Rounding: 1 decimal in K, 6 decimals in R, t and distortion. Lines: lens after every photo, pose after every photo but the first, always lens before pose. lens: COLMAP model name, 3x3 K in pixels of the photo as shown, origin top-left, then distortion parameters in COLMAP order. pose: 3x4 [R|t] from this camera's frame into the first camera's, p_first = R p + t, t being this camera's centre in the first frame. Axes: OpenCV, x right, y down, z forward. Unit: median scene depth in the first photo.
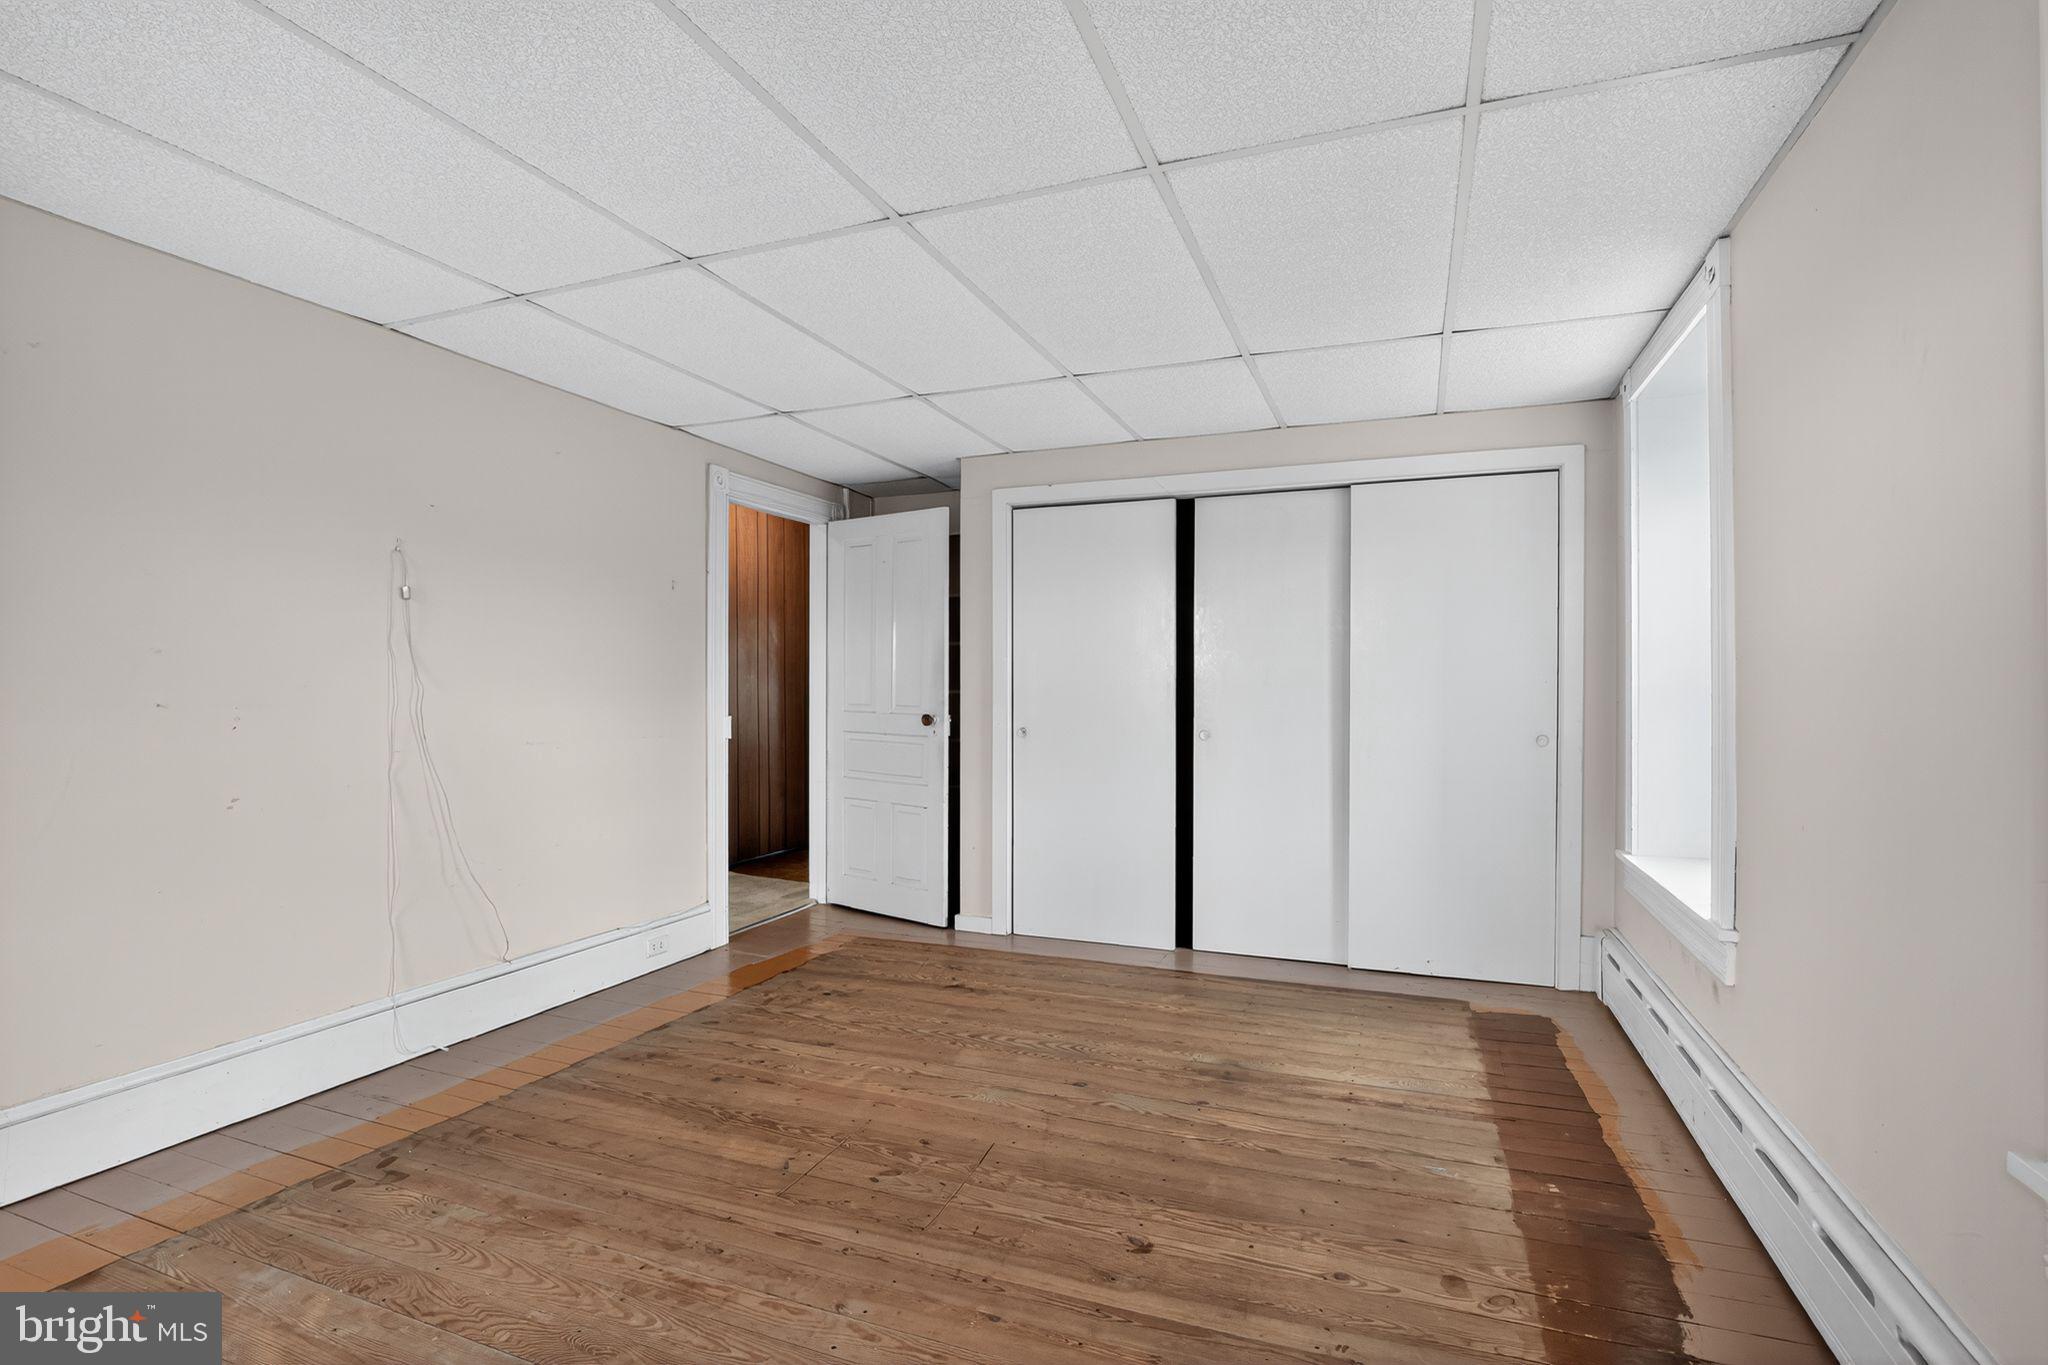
lens RADIAL K [[953.7, 0, 1026.3], [0, 953.7, 702.2], [0, 0, 1]] dist [-0.001534, -0.000378]
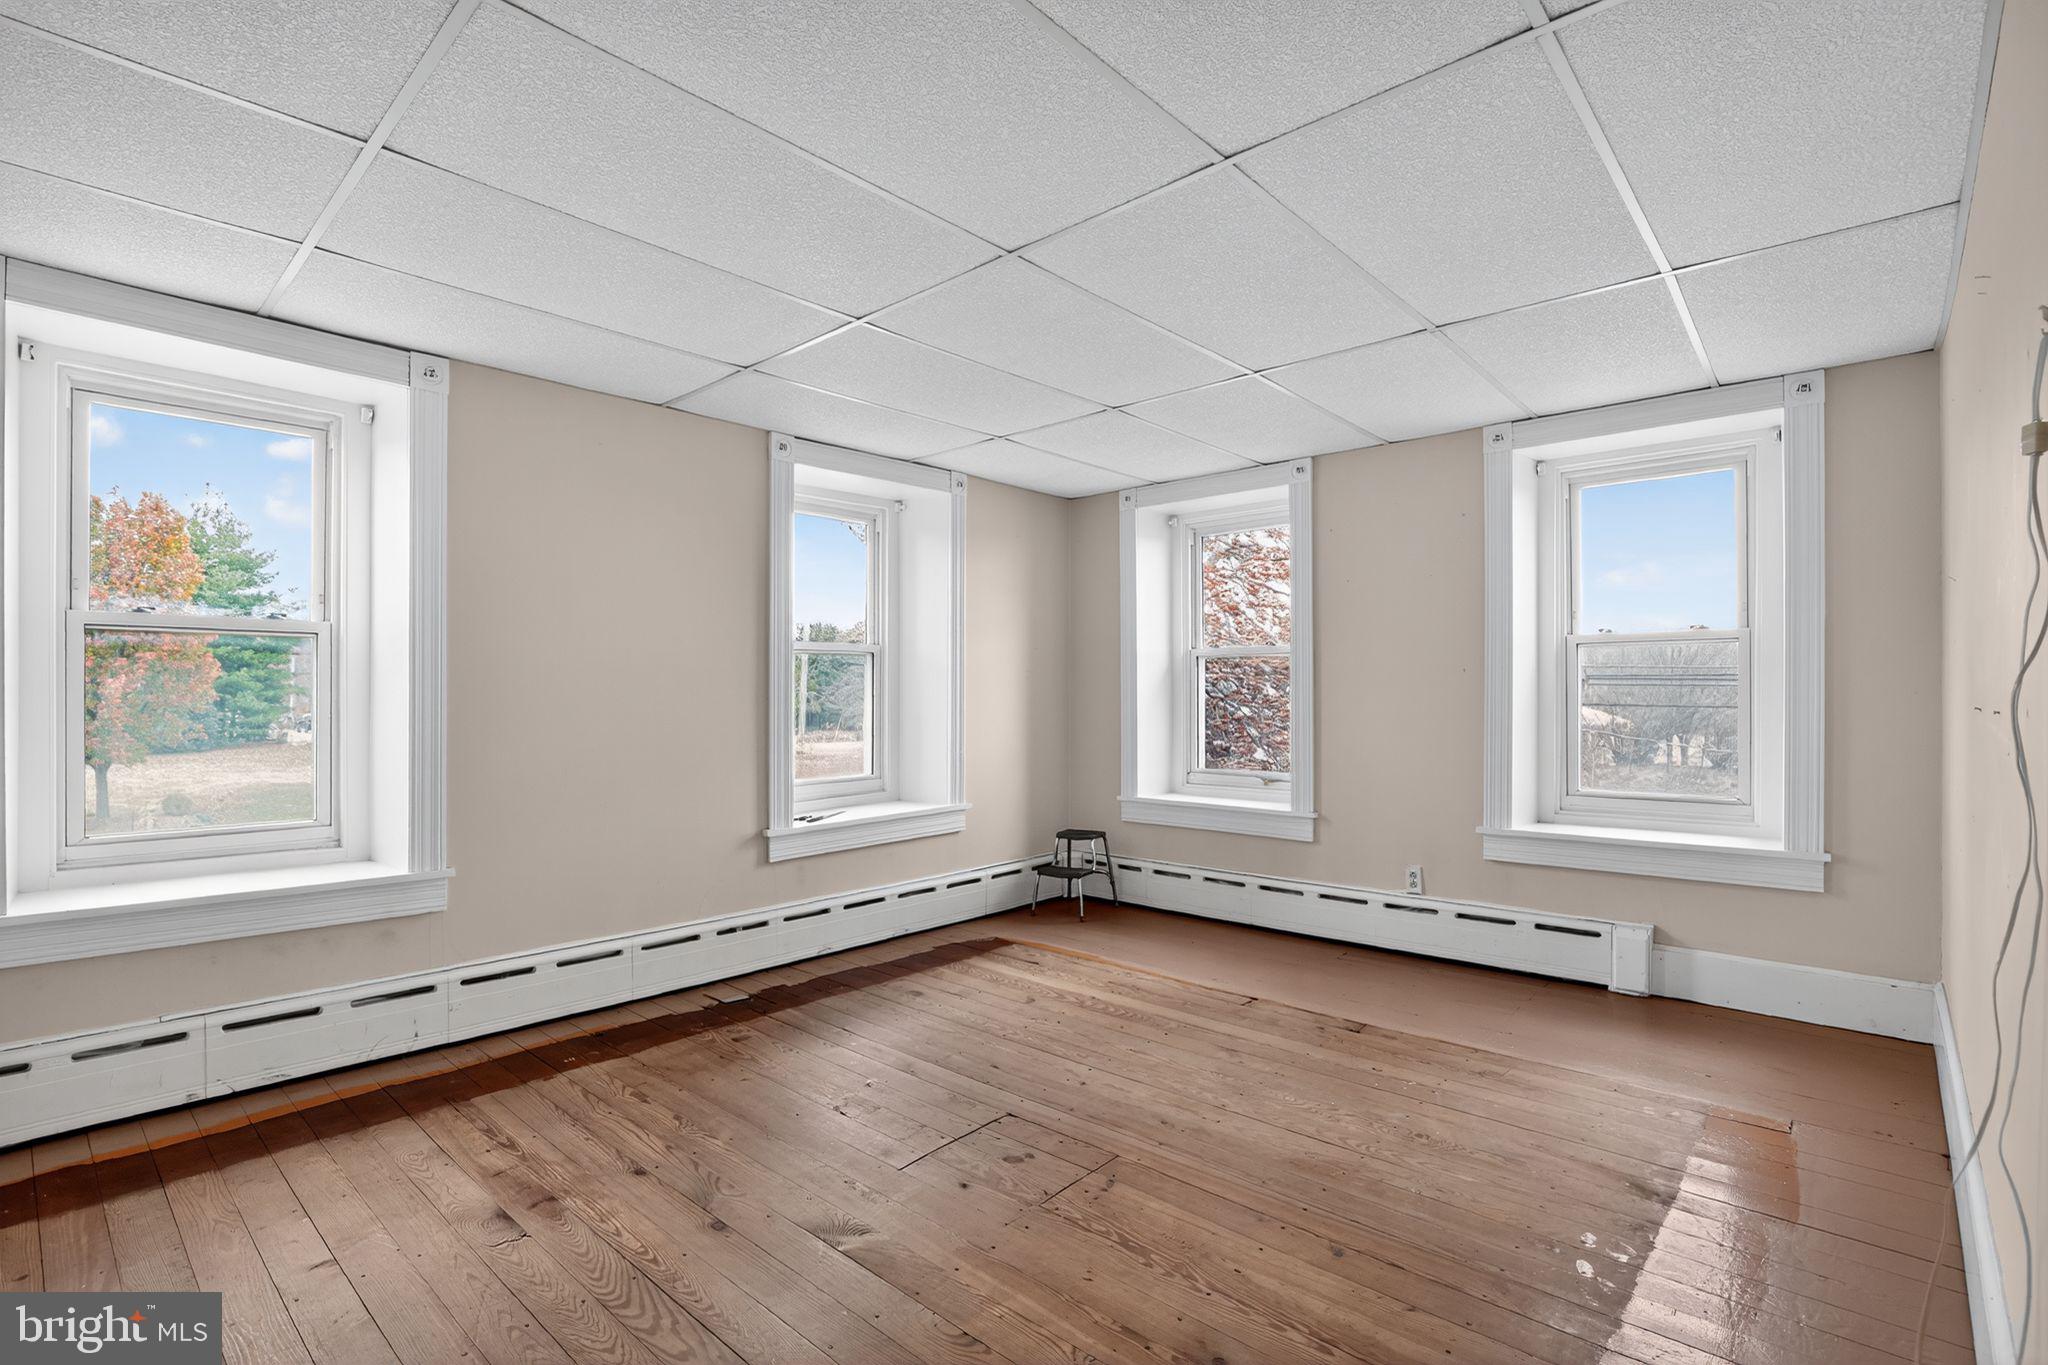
lens RADIAL K [[953.7, 0, 1026.3], [0, 953.7, 702.2], [0, 0, 1]] dist [-0.001534, -0.000378]
pose [[-0.934740, 0.002201, 0.355325, -0.515441], [0.009511, 0.999778, 0.018828, -0.020374], [-0.355204, 0.020978, -0.934553, 1.918524]]
